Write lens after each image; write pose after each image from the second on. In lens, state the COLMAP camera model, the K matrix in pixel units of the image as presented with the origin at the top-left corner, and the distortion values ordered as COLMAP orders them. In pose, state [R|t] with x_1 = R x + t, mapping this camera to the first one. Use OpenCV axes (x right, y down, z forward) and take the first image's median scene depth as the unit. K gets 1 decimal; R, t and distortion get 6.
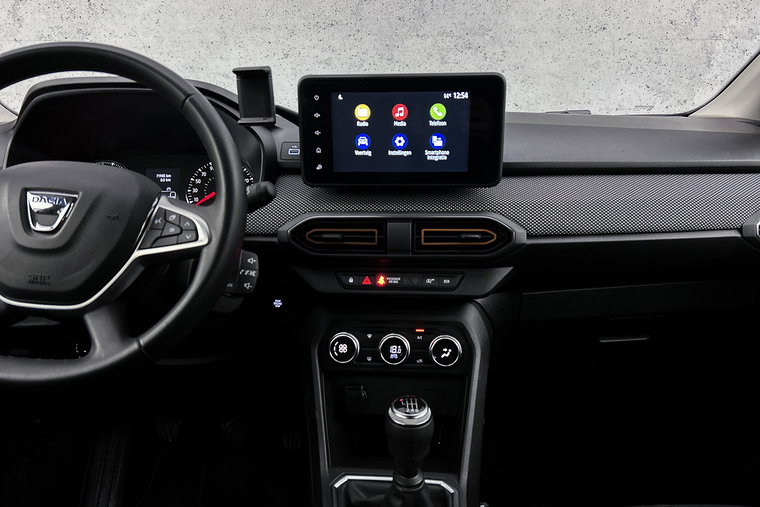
lens RADIAL K [[571.0, 0, 379.9], [0, 571.0, 260.9], [0, 0, 1]] dist [0.062429, -0.065869]
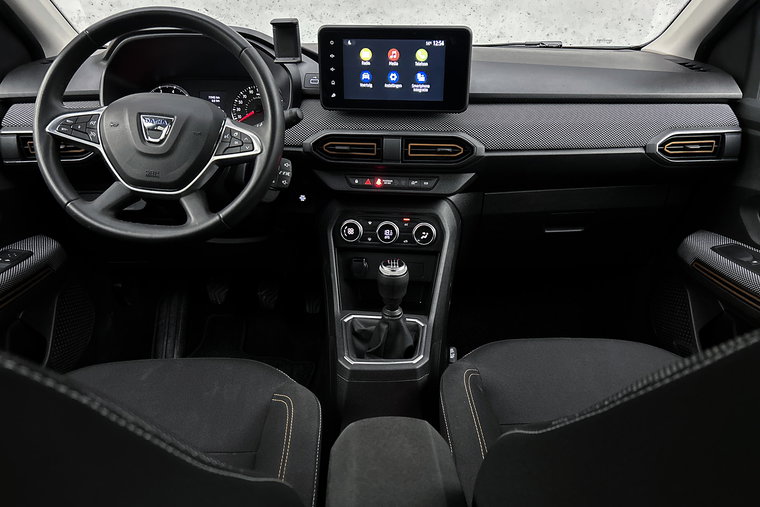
lens RADIAL K [[571.0, 0, 385.3], [0, 571.0, 261.0], [0, 0, 1]] dist [0.062429, -0.065869]
pose [[0.999715, 0.019846, -0.013290, 0.040772], [-0.017495, 0.987249, 0.158221, 0.004930], [0.016261, -0.157944, 0.987314, -0.389265]]
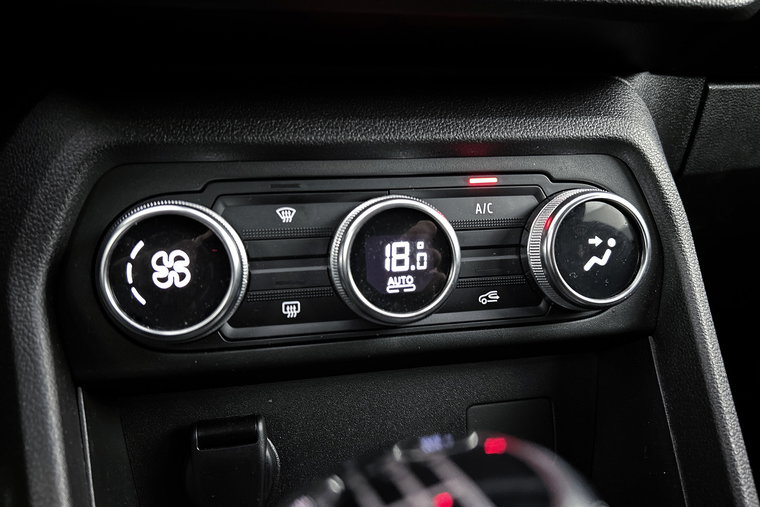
lens RADIAL K [[571.0, 0, 384.3], [0, 571.0, 248.9], [0, 0, 1]] dist [0.062429, -0.065869]
pose [[0.952242, -0.059161, 0.299558, -0.054663], [0.057708, 0.998239, 0.013705, 0.153302], [-0.299841, 0.004237, 0.953980, 0.799616]]
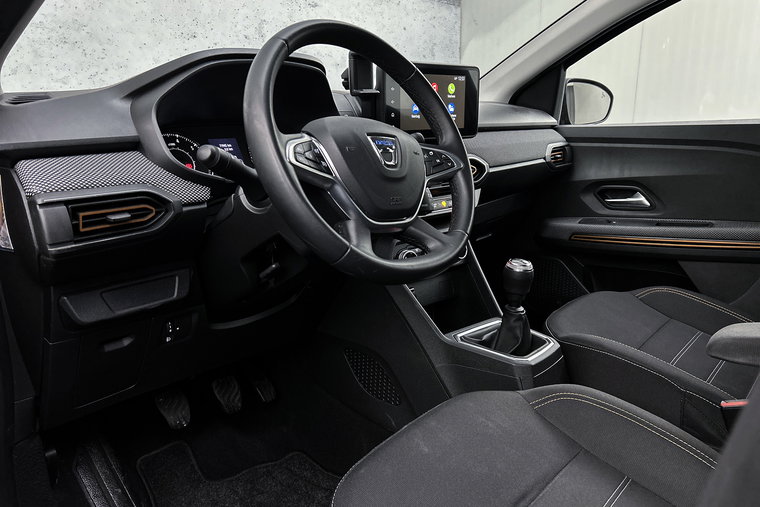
lens RADIAL K [[571.0, 0, 375.8], [0, 571.0, 249.0], [0, 0, 1]] dist [0.062429, -0.065869]
pose [[0.704781, -0.162977, 0.690451, -1.102562], [0.183863, 0.981962, 0.044107, 0.051586], [-0.685185, 0.095863, 0.722033, 0.072198]]
